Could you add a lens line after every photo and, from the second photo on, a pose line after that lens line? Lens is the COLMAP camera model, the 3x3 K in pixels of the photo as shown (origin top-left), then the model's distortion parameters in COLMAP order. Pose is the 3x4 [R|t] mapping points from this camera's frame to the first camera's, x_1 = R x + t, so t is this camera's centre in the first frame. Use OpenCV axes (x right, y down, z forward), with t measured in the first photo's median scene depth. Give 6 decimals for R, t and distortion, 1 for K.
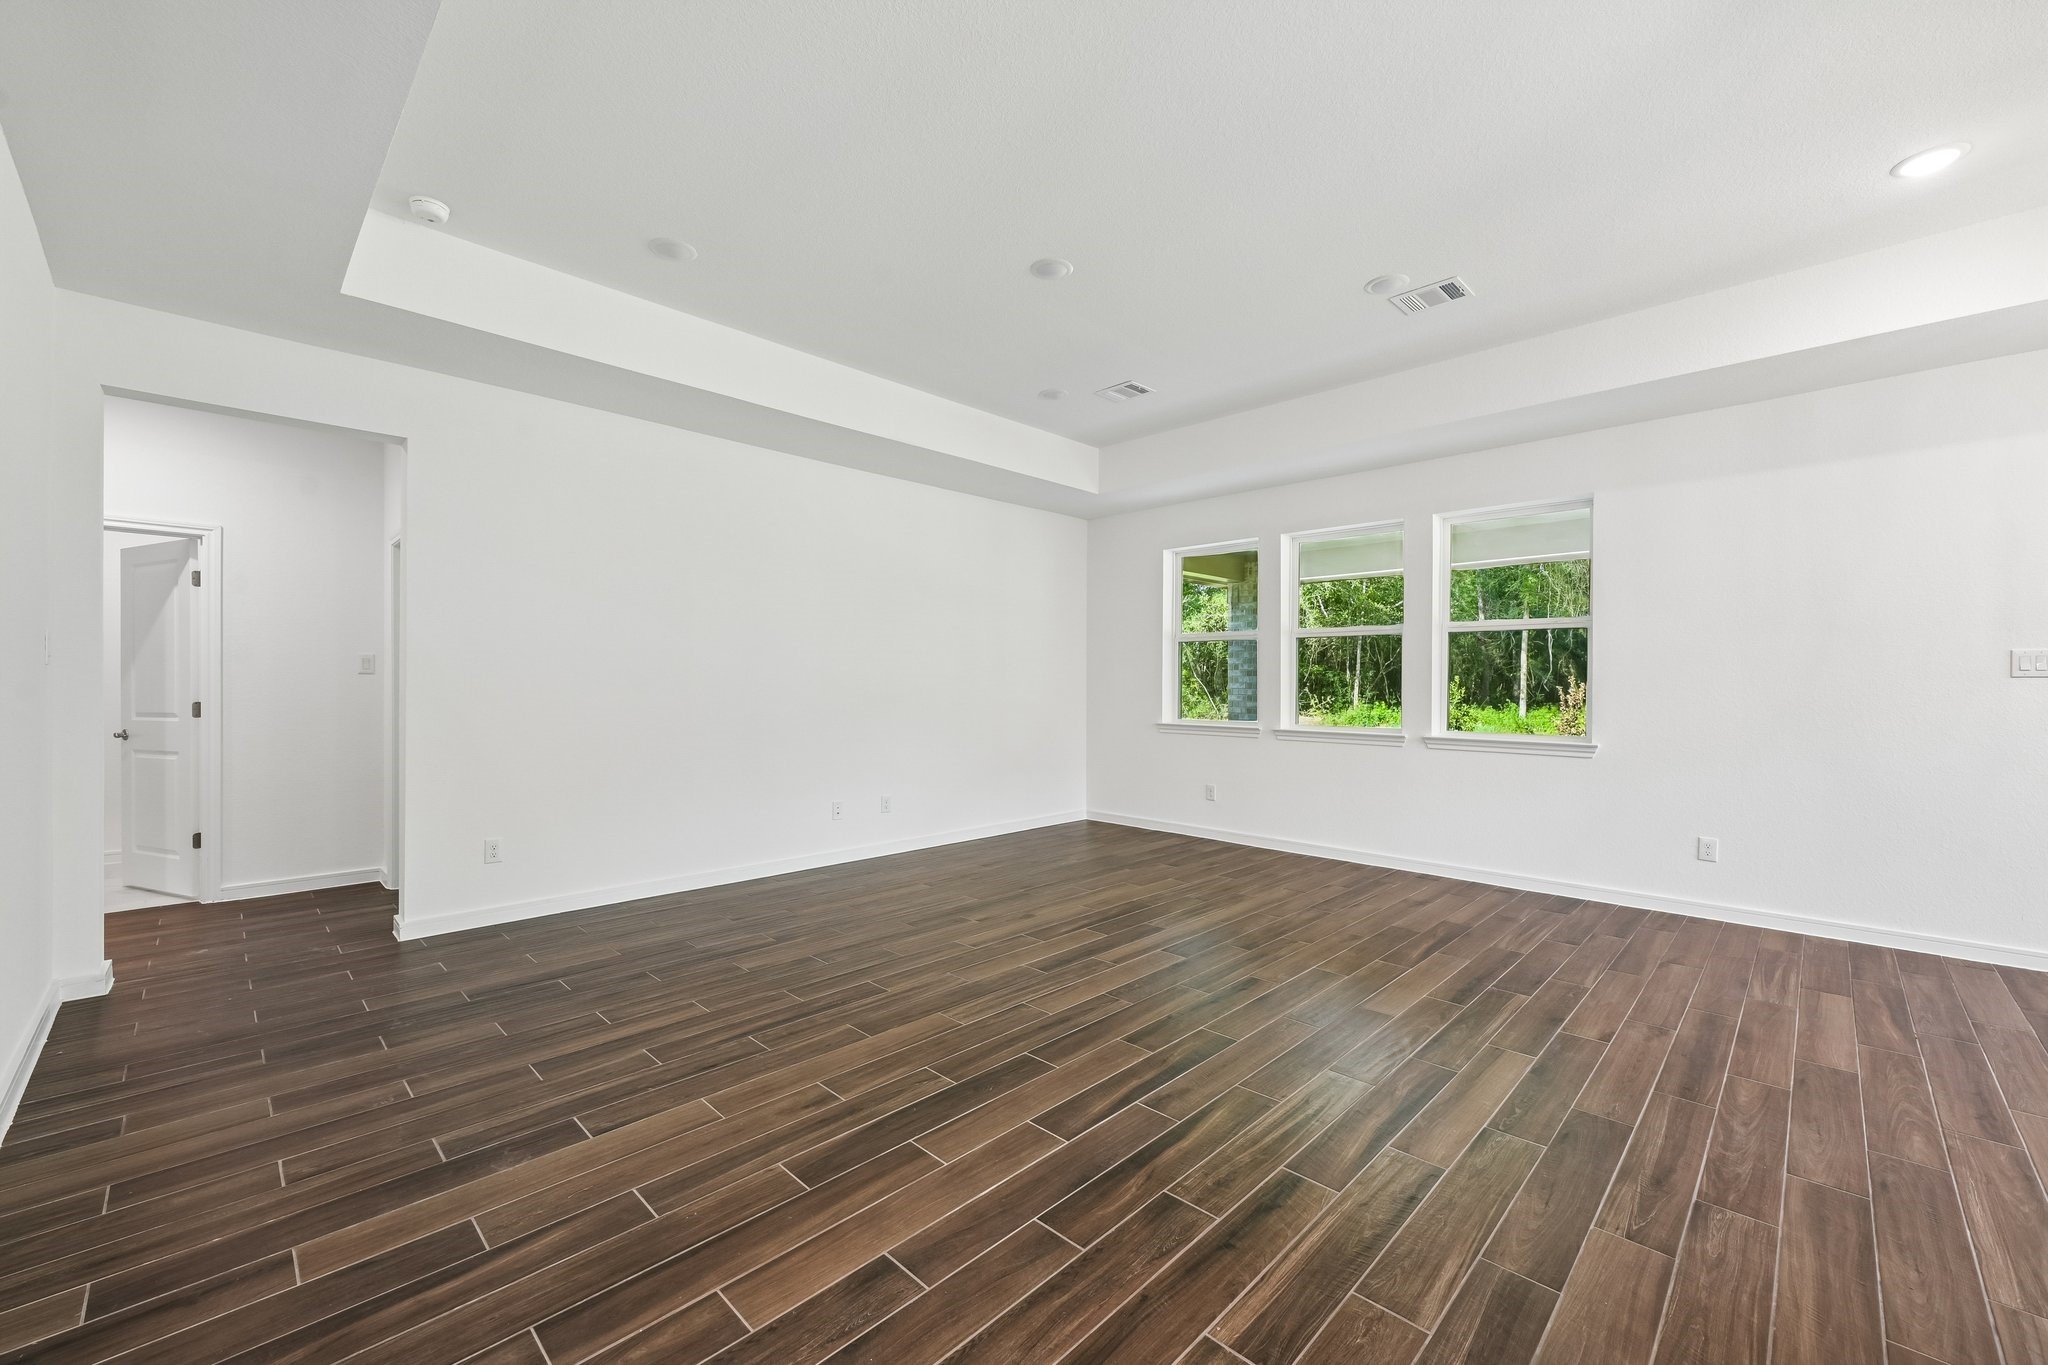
lens RADIAL K [[814.0, 0, 1028.3], [0, 814.0, 689.0], [0, 0, 1]] dist [0.001223, -0.000179]
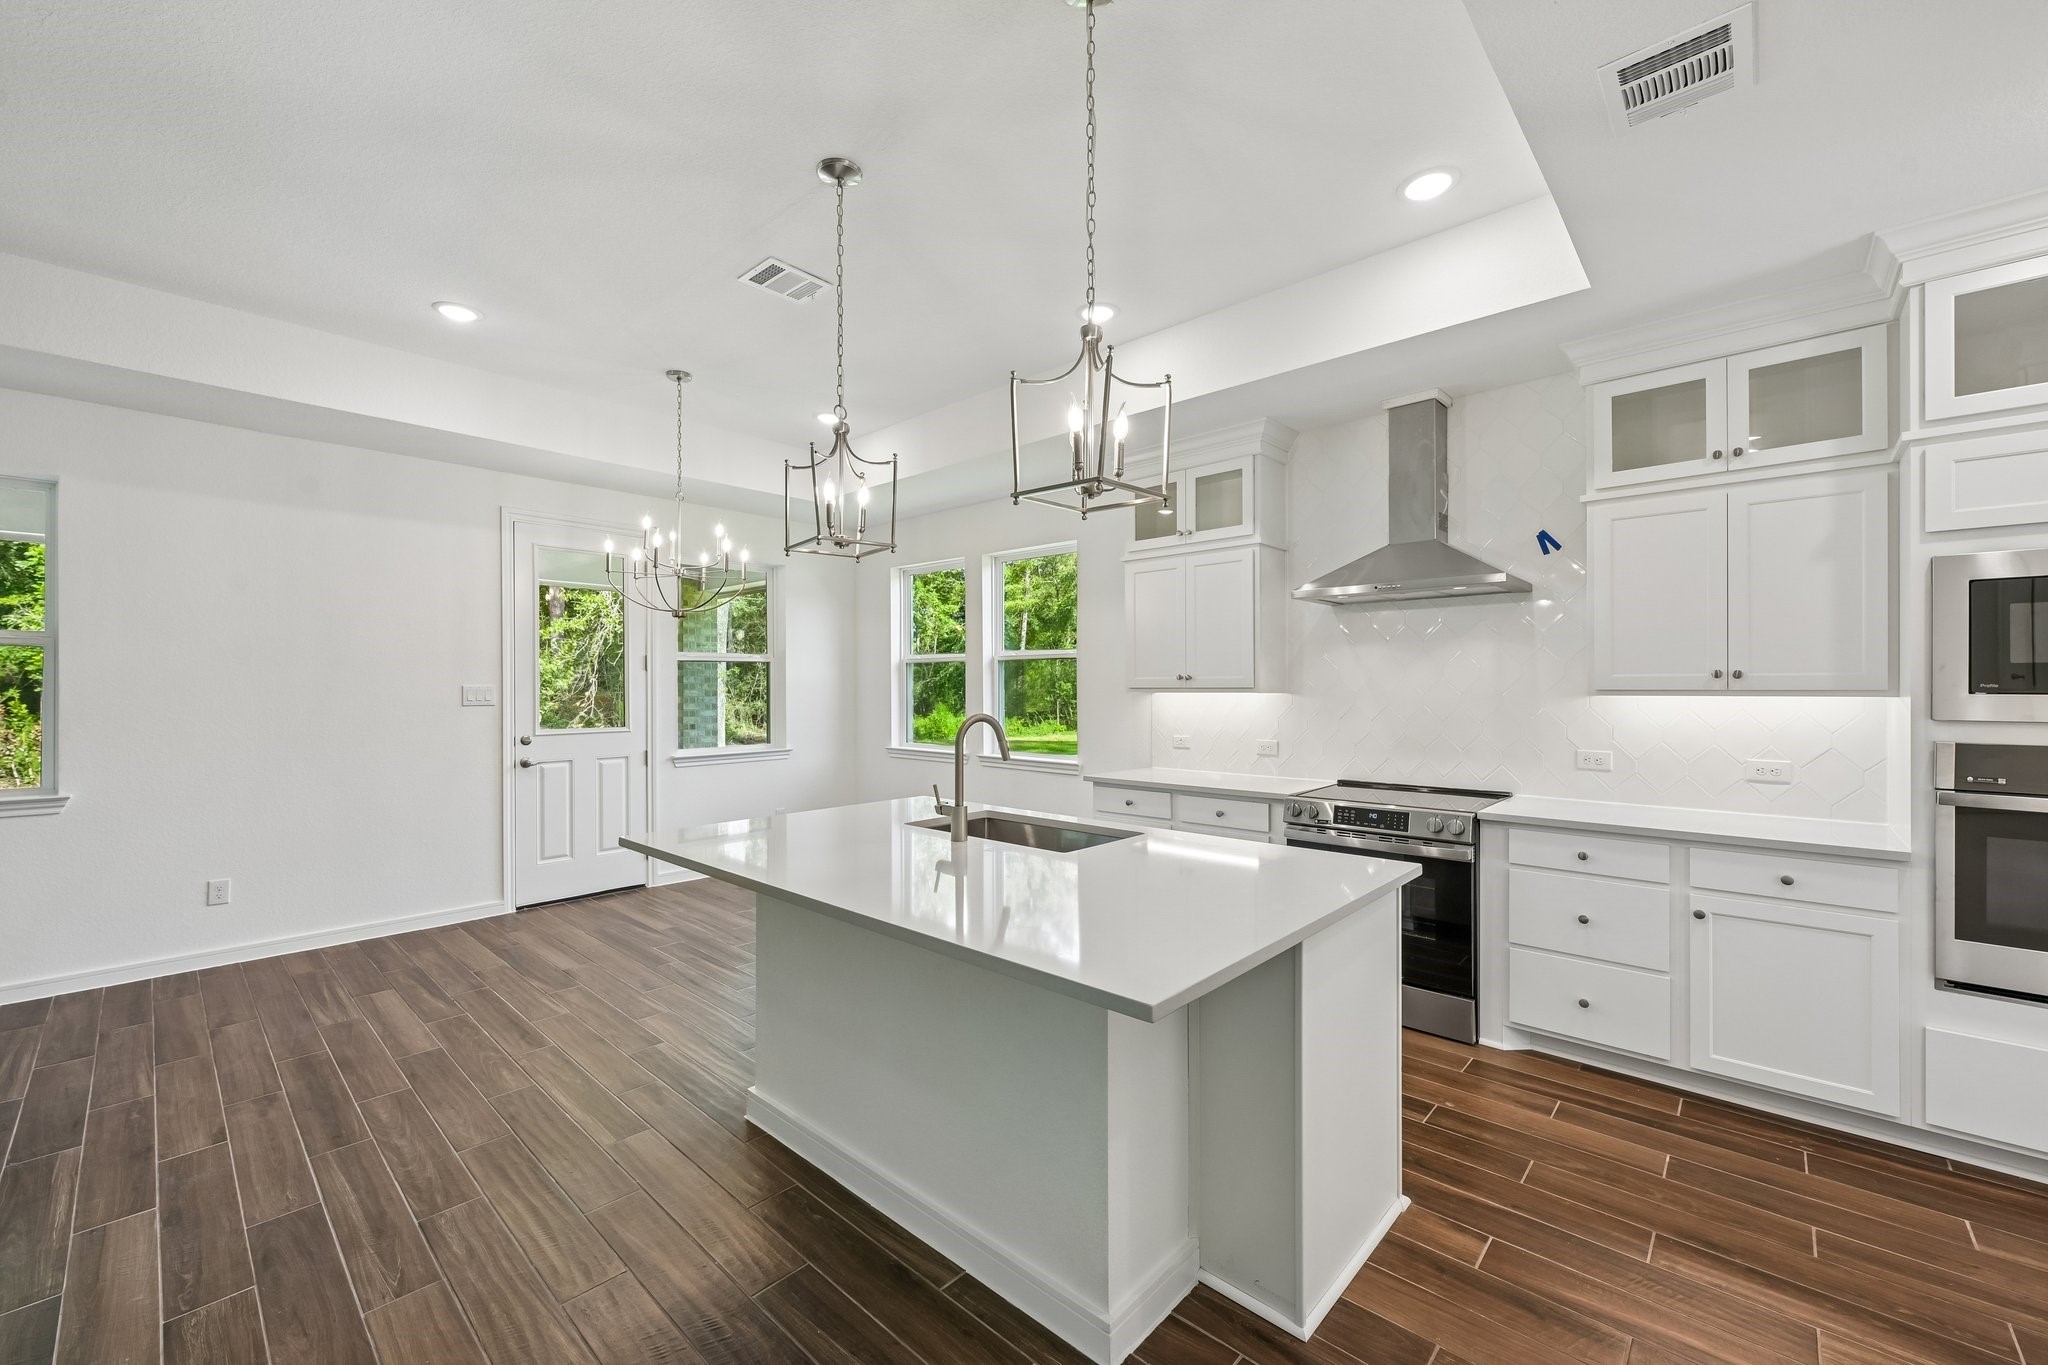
lens RADIAL K [[814.0, 0, 1021.8], [0, 814.0, 686.5], [0, 0, 1]] dist [0.001223, -0.000179]
pose [[-0.024472, -0.006554, 0.999679, -0.194791], [0.006828, 0.999954, 0.006723, -0.061709], [-0.999677, 0.006991, -0.024426, 0.149344]]
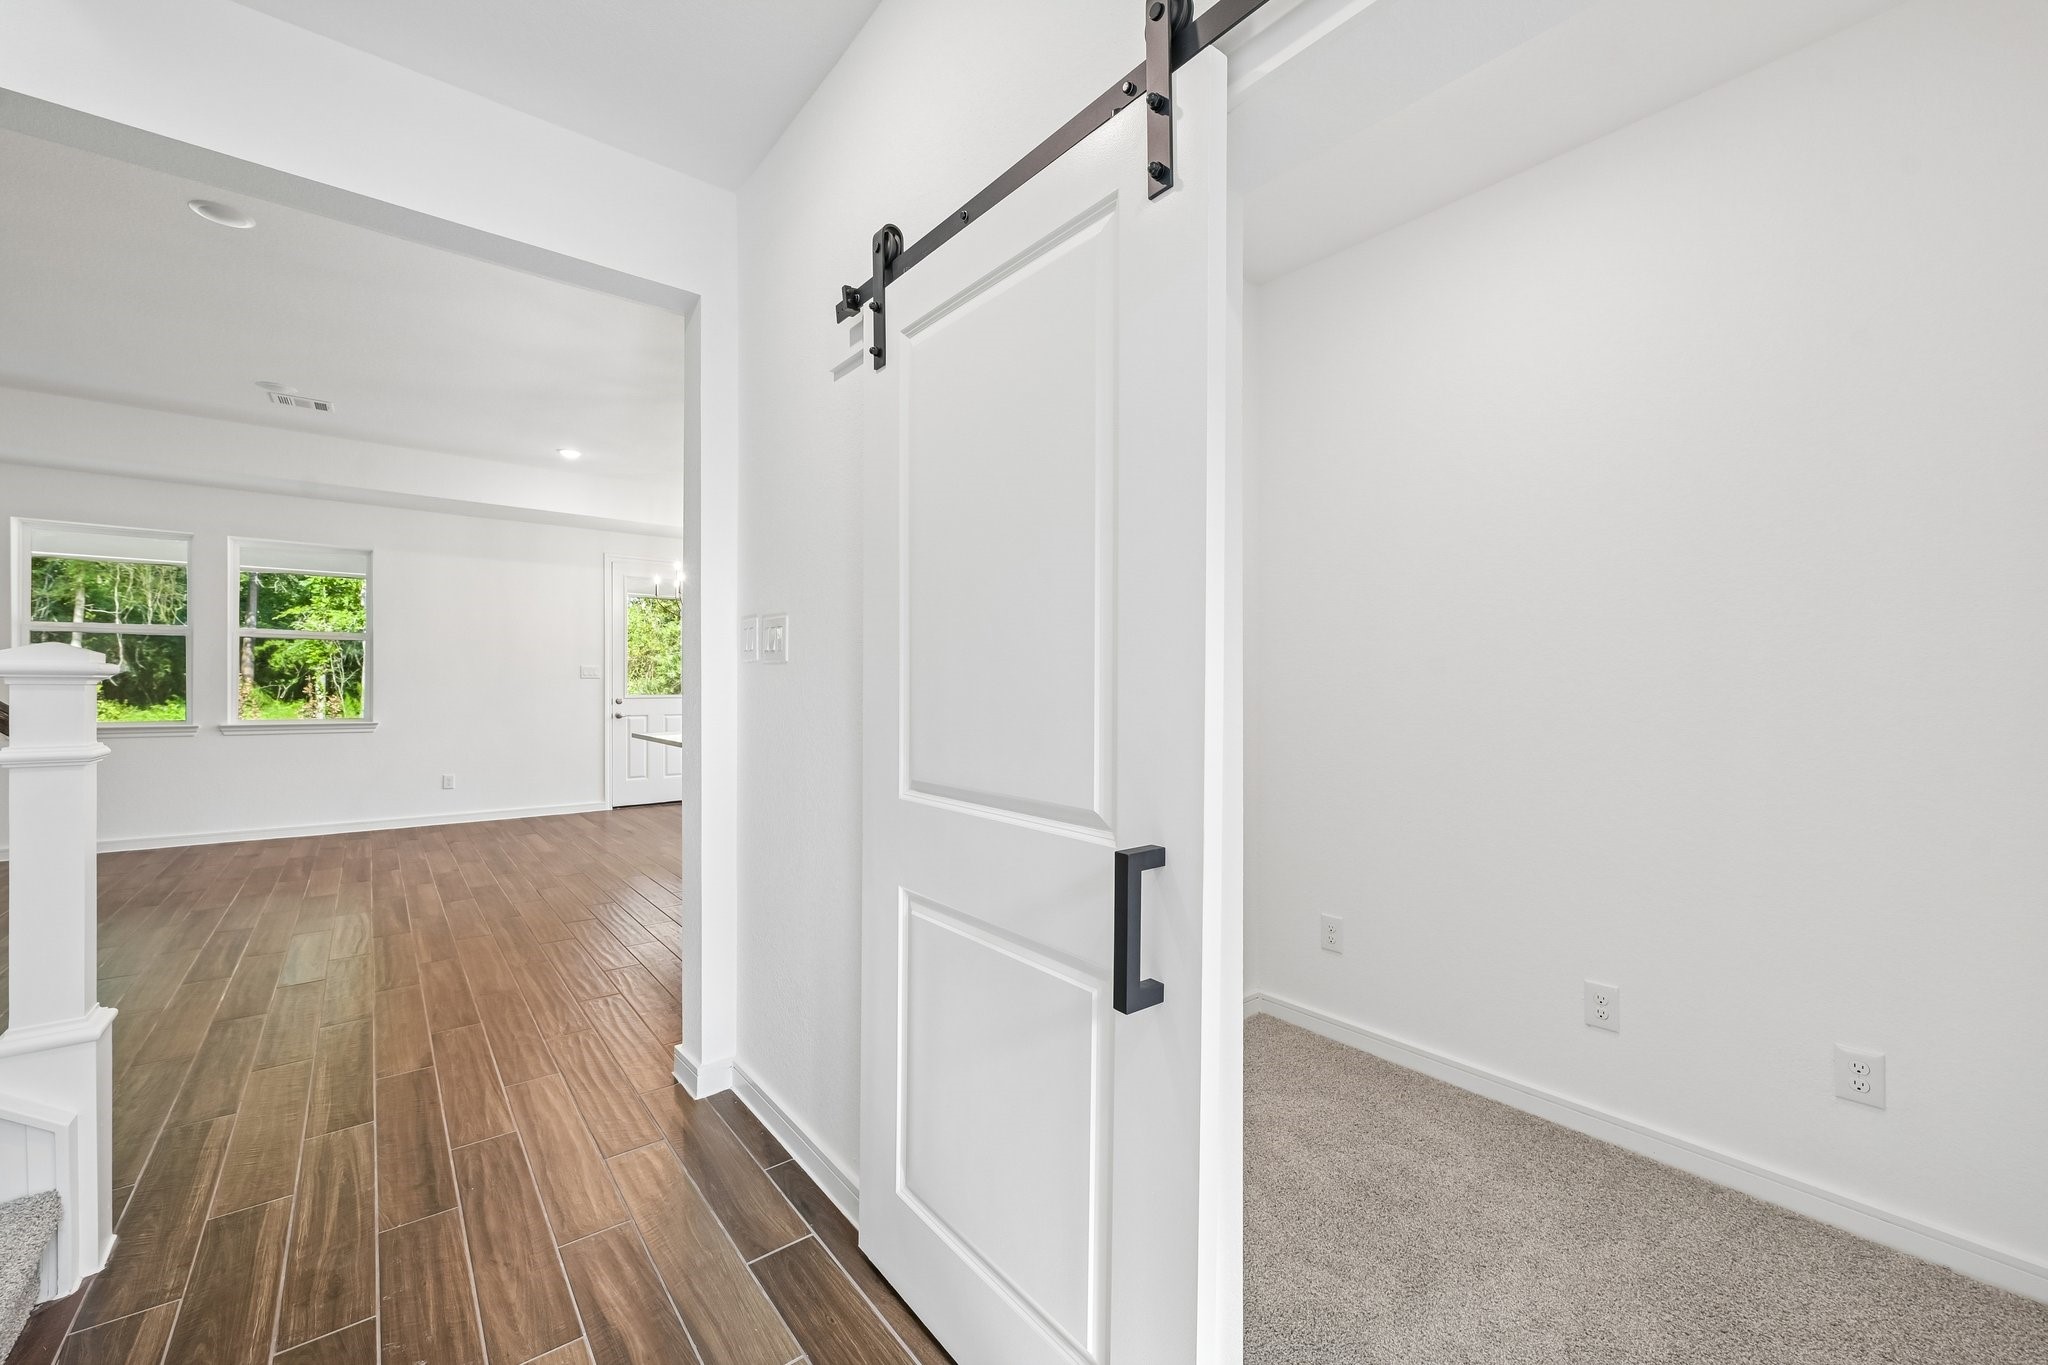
lens RADIAL K [[814.0, 0, 1030.6], [0, 814.0, 684.4], [0, 0, 1]] dist [0.001223, -0.000179]
pose [[0.111015, -0.003765, 0.993812, -1.017940], [0.002718, 0.999990, 0.003485, -0.002287], [-0.993815, 0.002314, 0.111024, -0.530459]]
